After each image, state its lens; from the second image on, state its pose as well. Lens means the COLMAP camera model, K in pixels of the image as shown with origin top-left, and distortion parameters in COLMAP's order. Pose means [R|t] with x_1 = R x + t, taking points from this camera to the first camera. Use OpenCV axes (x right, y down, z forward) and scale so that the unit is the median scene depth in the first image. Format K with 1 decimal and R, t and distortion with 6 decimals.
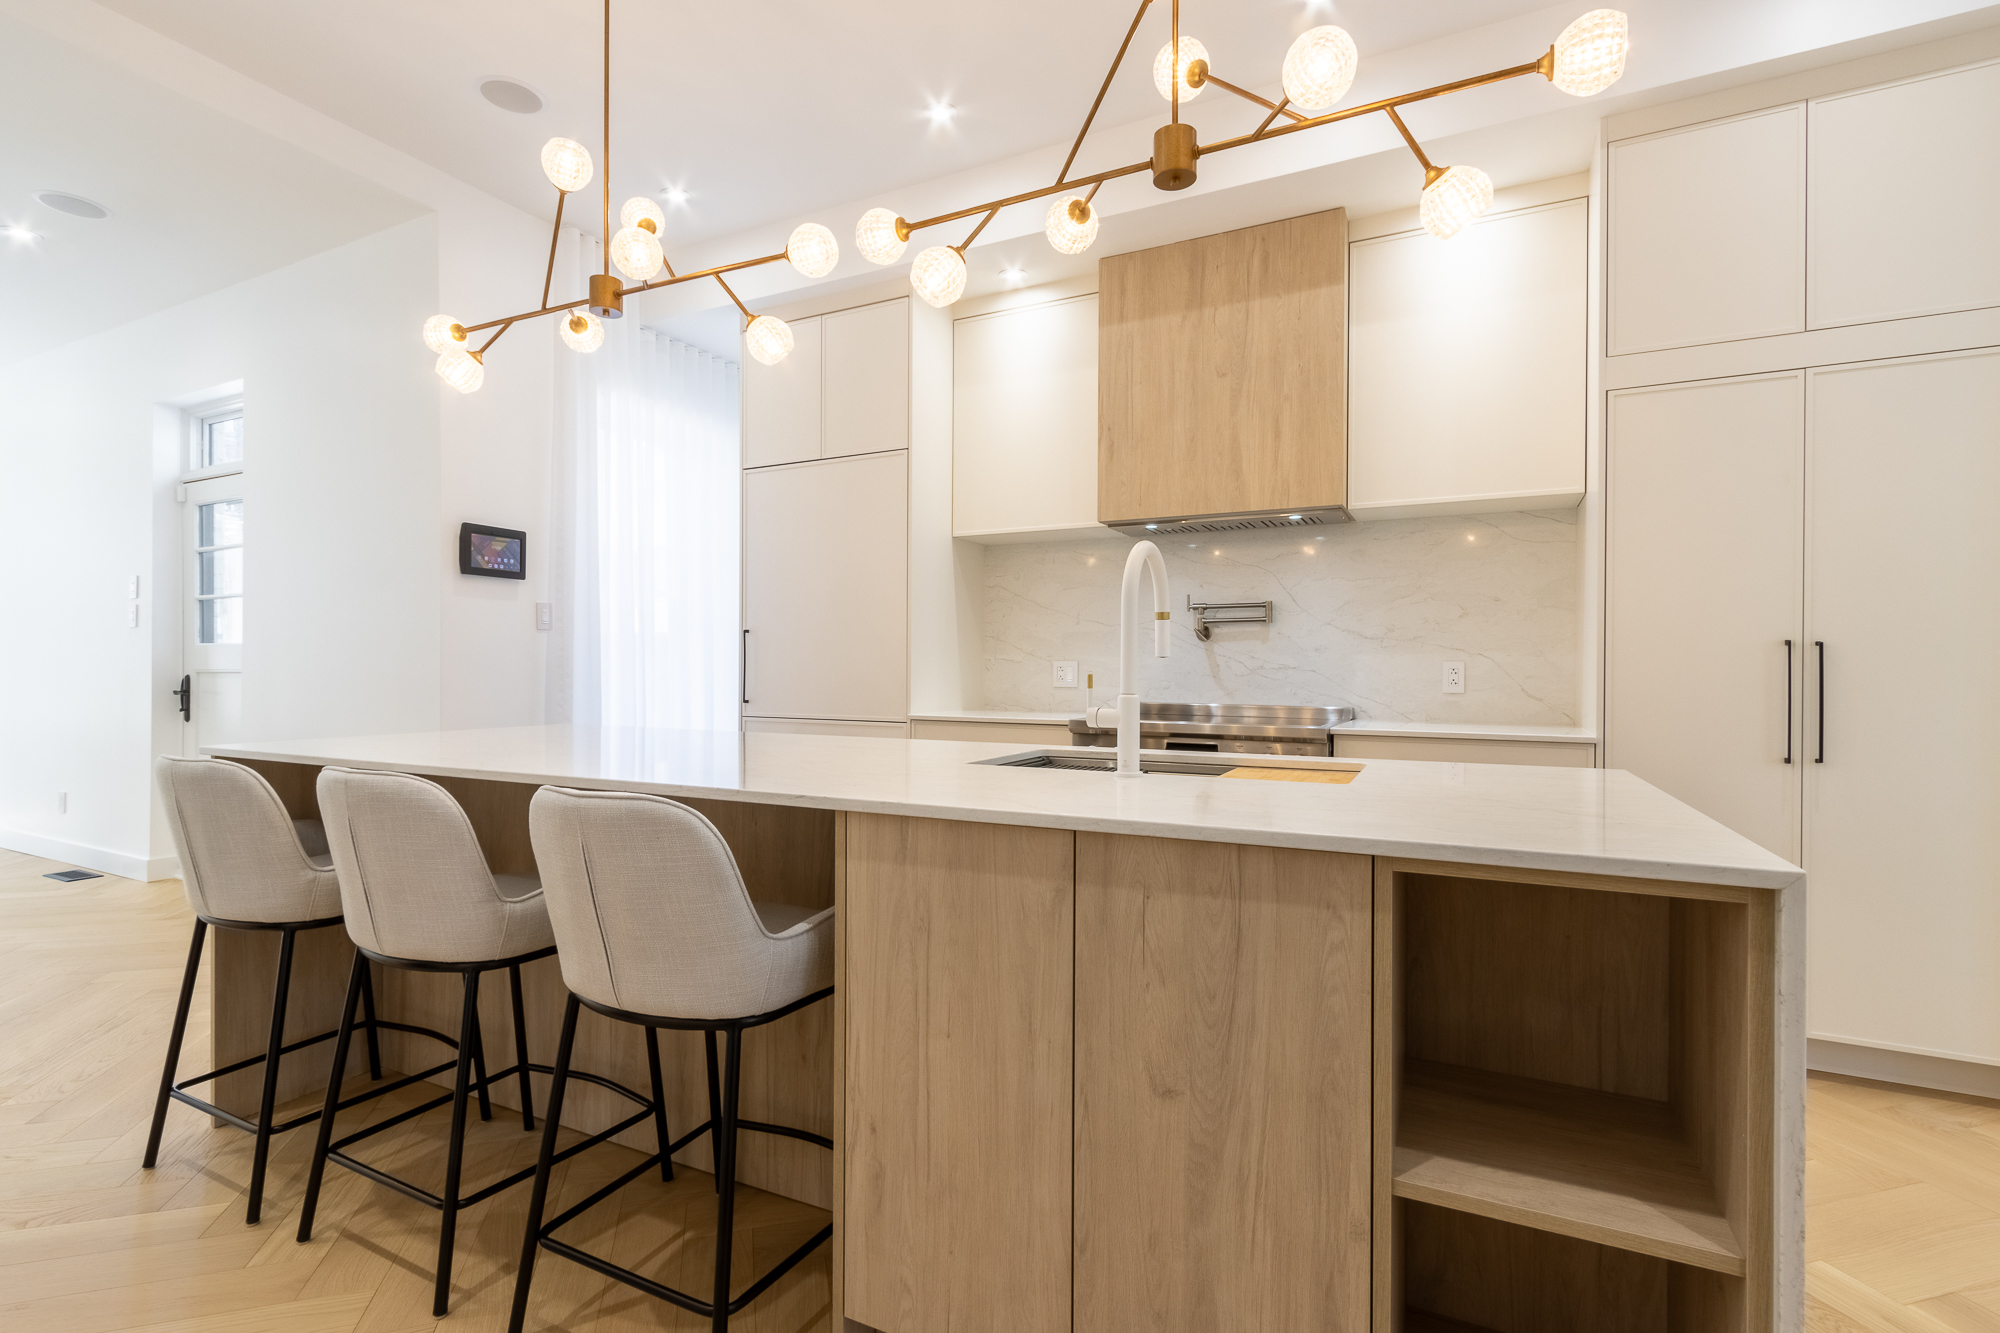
lens RADIAL K [[927.9, 0, 1004.2], [0, 927.9, 675.5], [0, 0, 1]] dist [0.001566, 0.000250]
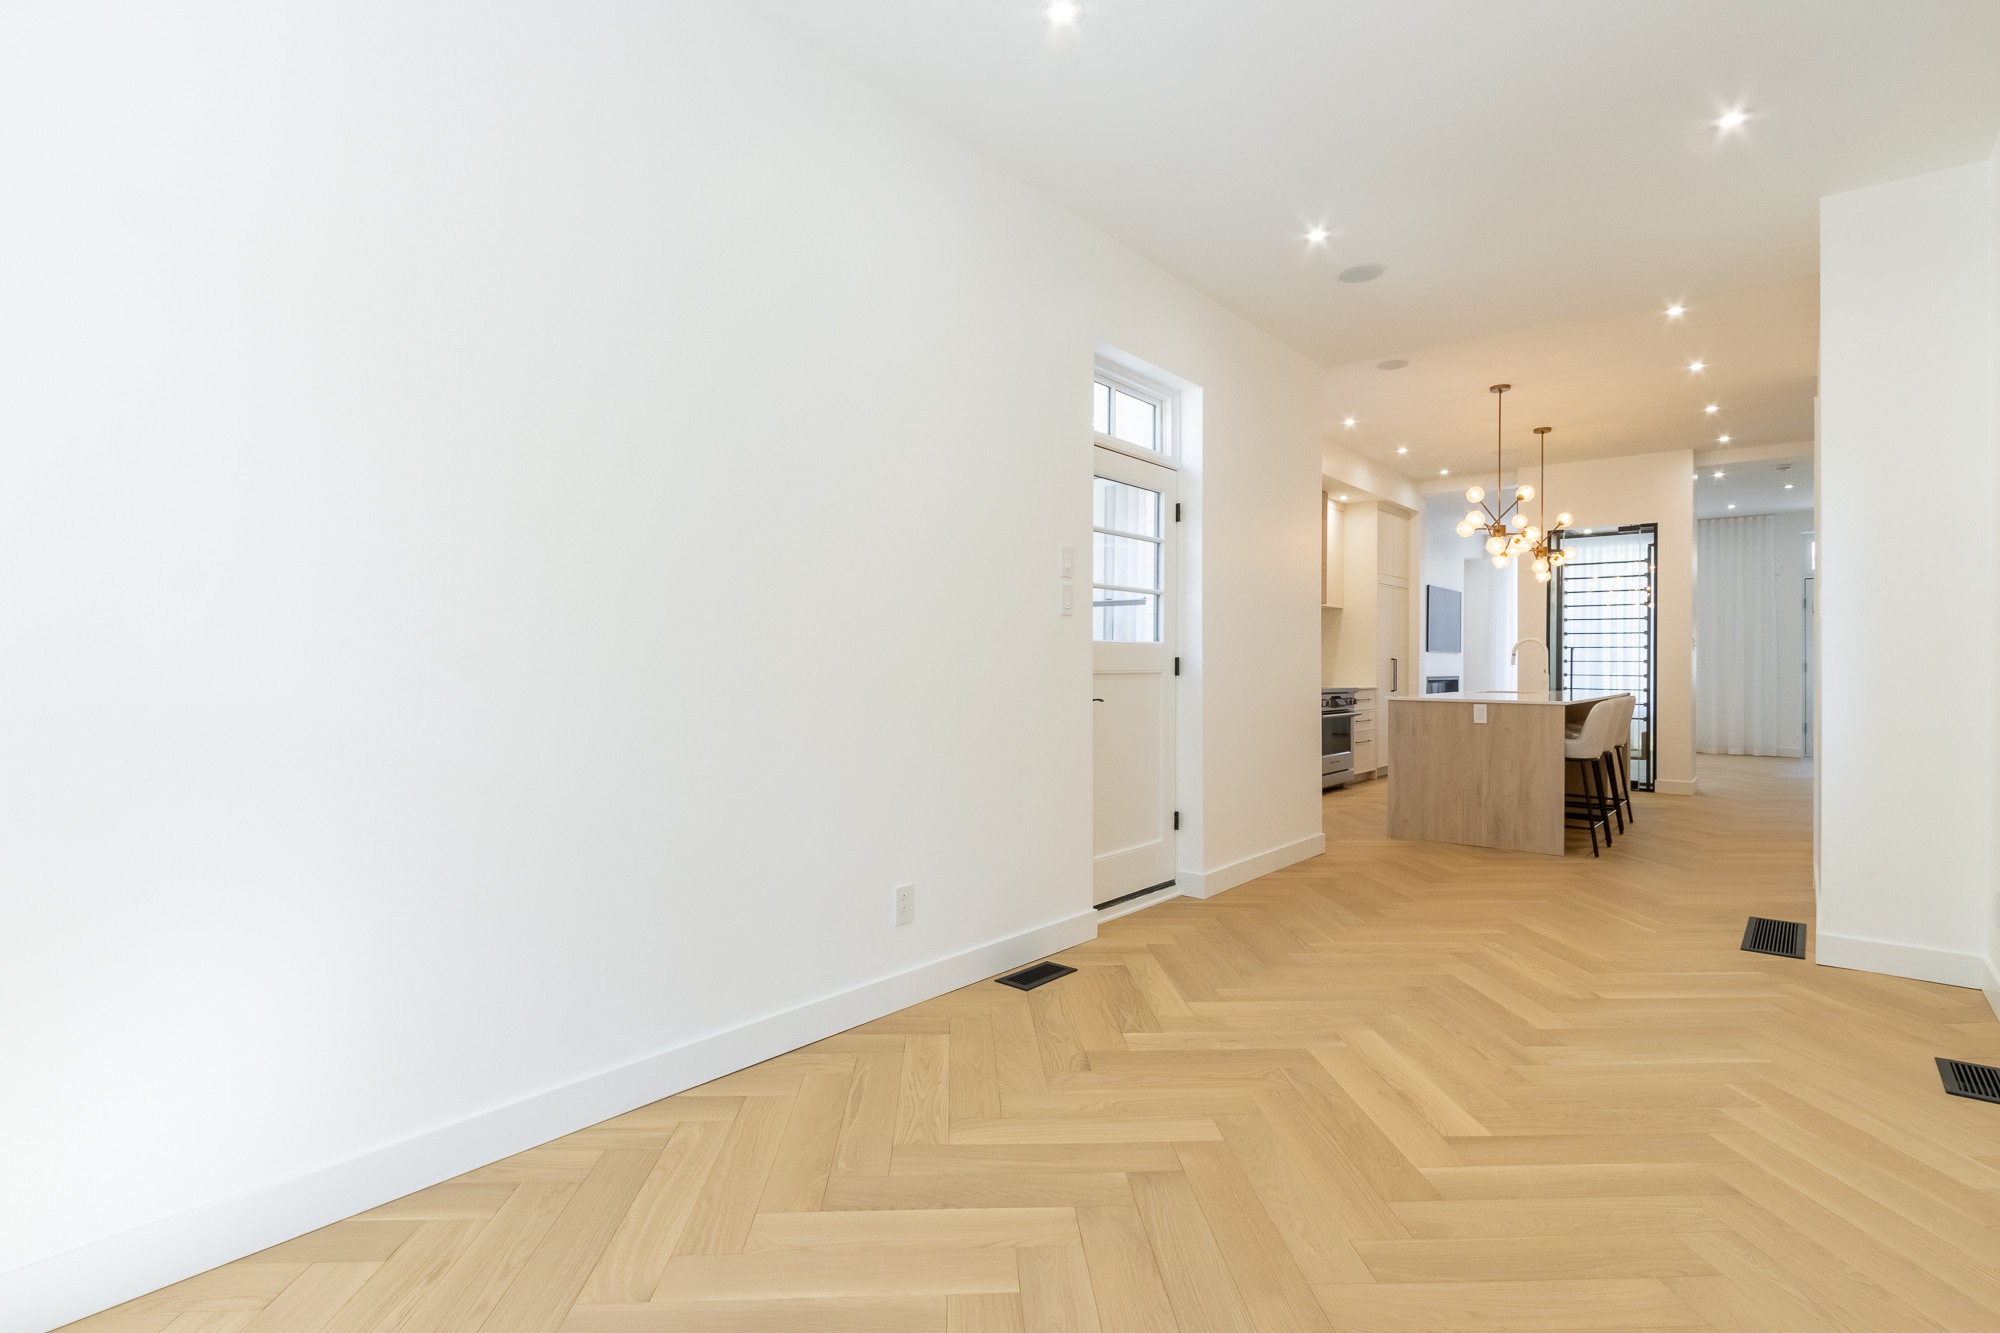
lens RADIAL K [[950.2, 0, 999.7], [0, 950.2, 661.0], [0, 0, 1]] dist [-0.000259, -0.000644]
pose [[0.230591, -0.000362, 0.973051, -2.946557], [0.000286, 1.000000, 0.000304, -0.026518], [-0.973051, 0.000209, 0.230591, 1.517509]]
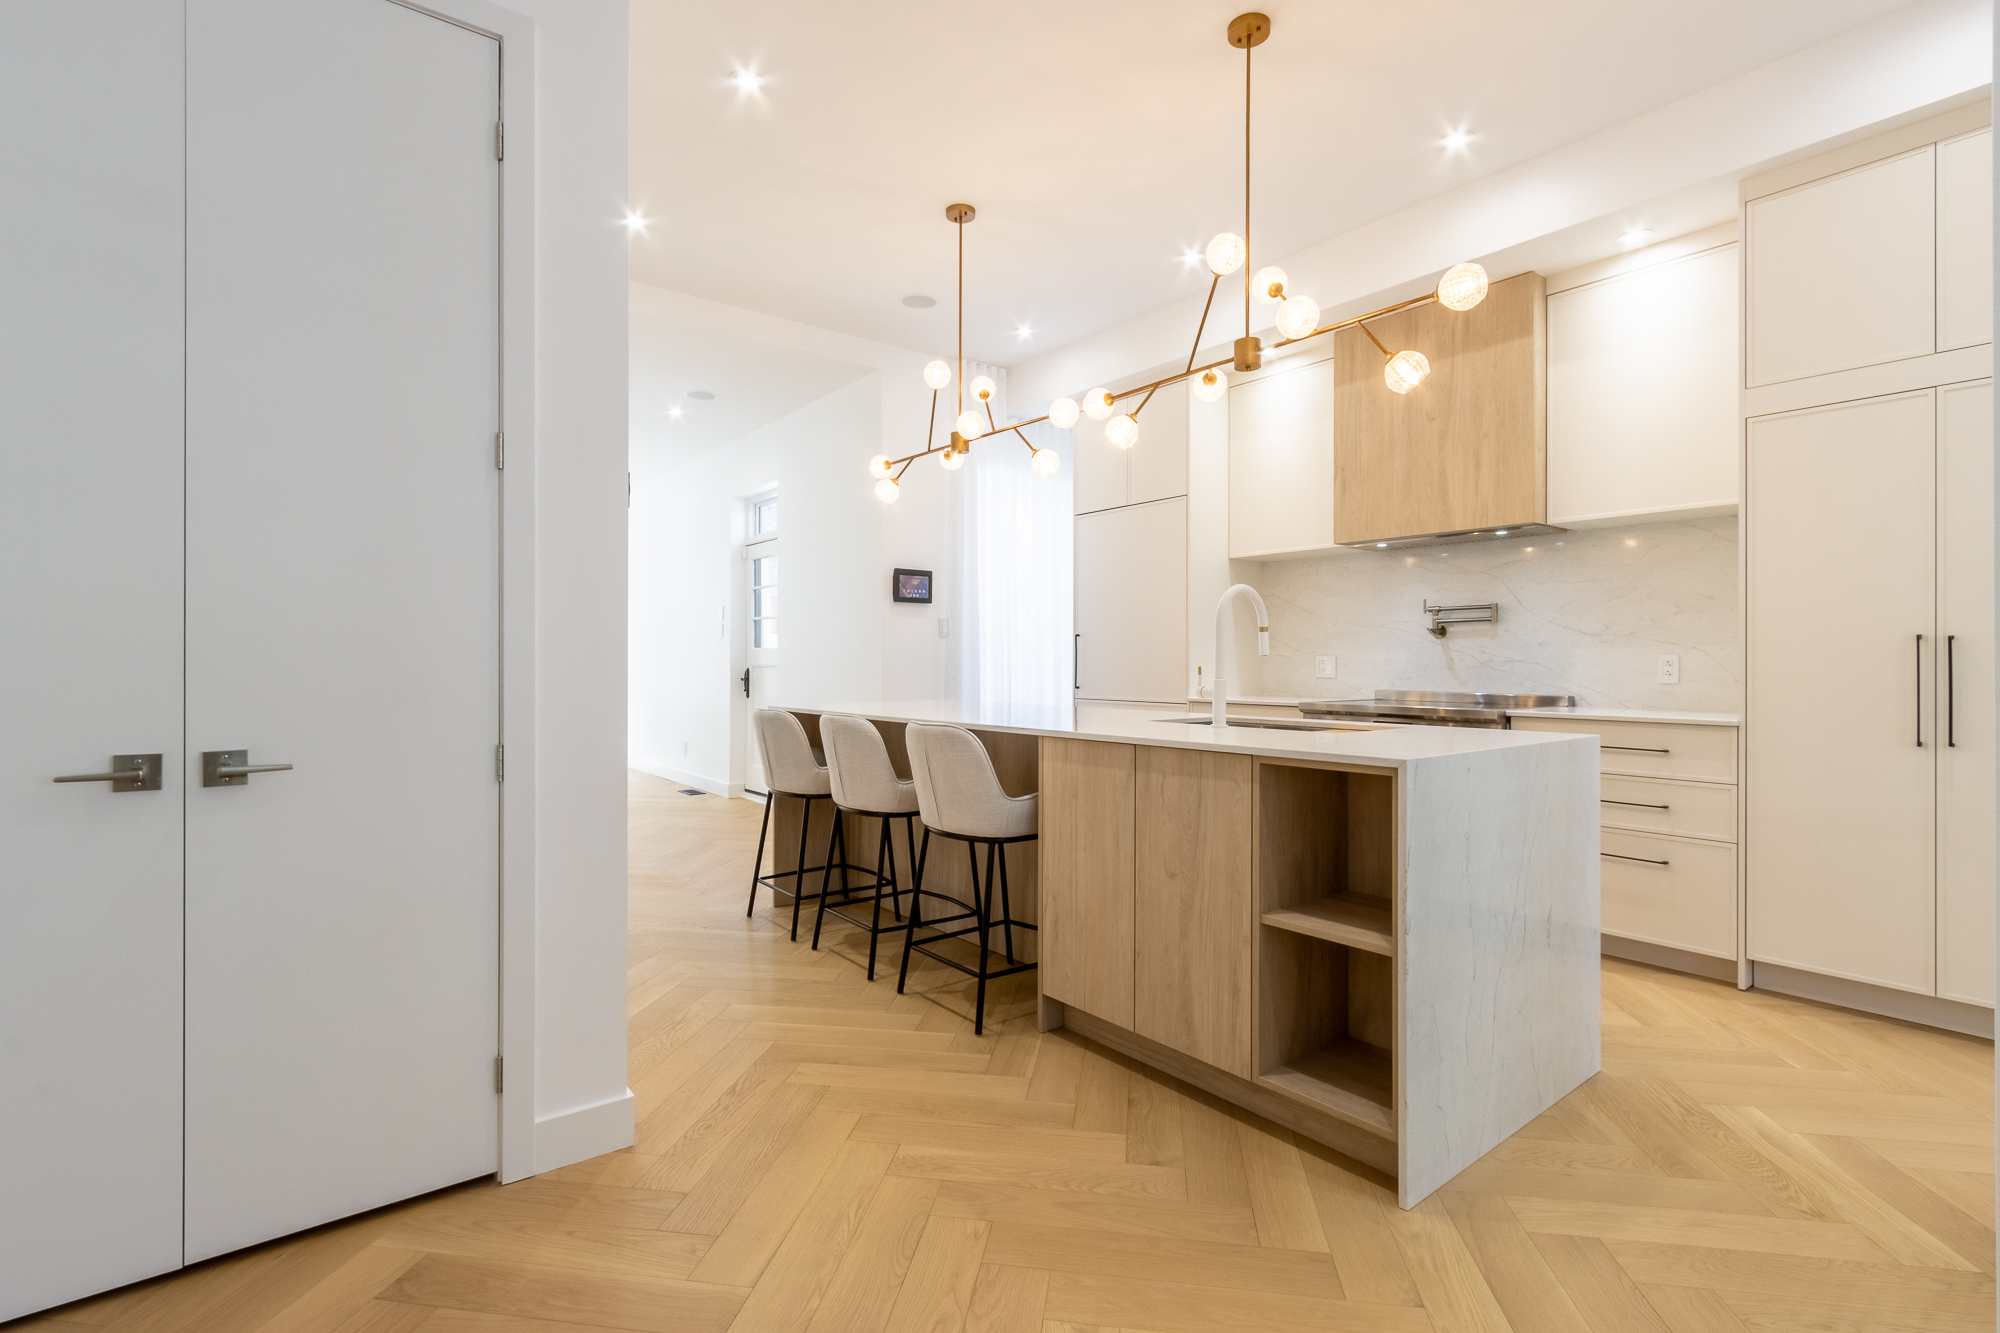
lens RADIAL K [[928.4, 0, 998.8], [0, 928.4, 661.2], [0, 0, 1]] dist [0.000694, -0.000035]
pose [[0.905792, -0.004124, -0.423702, 0.294170], [0.000581, 0.999964, -0.008491, 0.001886], [0.423722, 0.007445, 0.905762, -0.417957]]
